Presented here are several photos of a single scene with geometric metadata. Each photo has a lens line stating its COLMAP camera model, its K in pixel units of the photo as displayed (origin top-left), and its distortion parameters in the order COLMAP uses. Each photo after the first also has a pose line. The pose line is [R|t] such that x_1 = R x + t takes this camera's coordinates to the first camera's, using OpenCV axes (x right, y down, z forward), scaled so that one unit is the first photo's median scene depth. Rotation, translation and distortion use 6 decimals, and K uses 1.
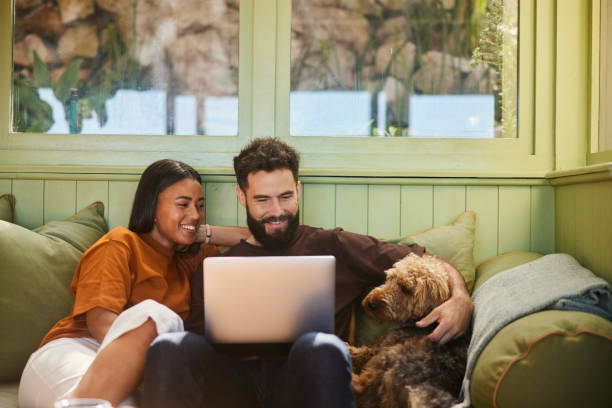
lens RADIAL K [[1098.2, 0, 306.0], [0, 1098.2, 204.0], [0, 0, 1]] dist [-0.026421, -0.061694]
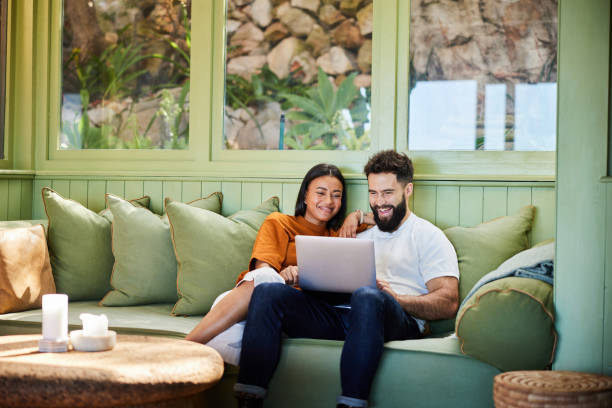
lens RADIAL K [[1169.7, 0, 306.0], [0, 1169.7, 204.0], [0, 0, 1]] dist [-0.021493, -0.082843]
pose [[0.933449, 0.009752, -0.358579, 0.400254], [-0.003956, 0.999849, 0.016895, -0.019284], [0.358690, -0.014352, 0.933347, -0.421377]]
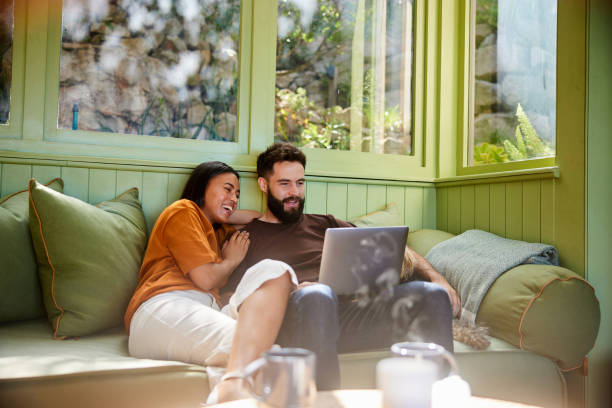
lens RADIAL K [[631.5, 0, 306.0], [0, 631.5, 204.0], [0, 0, 1]] dist [-0.008327, -0.002684]
pose [[0.918324, 0.025293, 0.395021, -0.294861], [-0.016505, 0.999535, -0.025630, 0.032188], [-0.395486, 0.017017, 0.918314, 0.256184]]
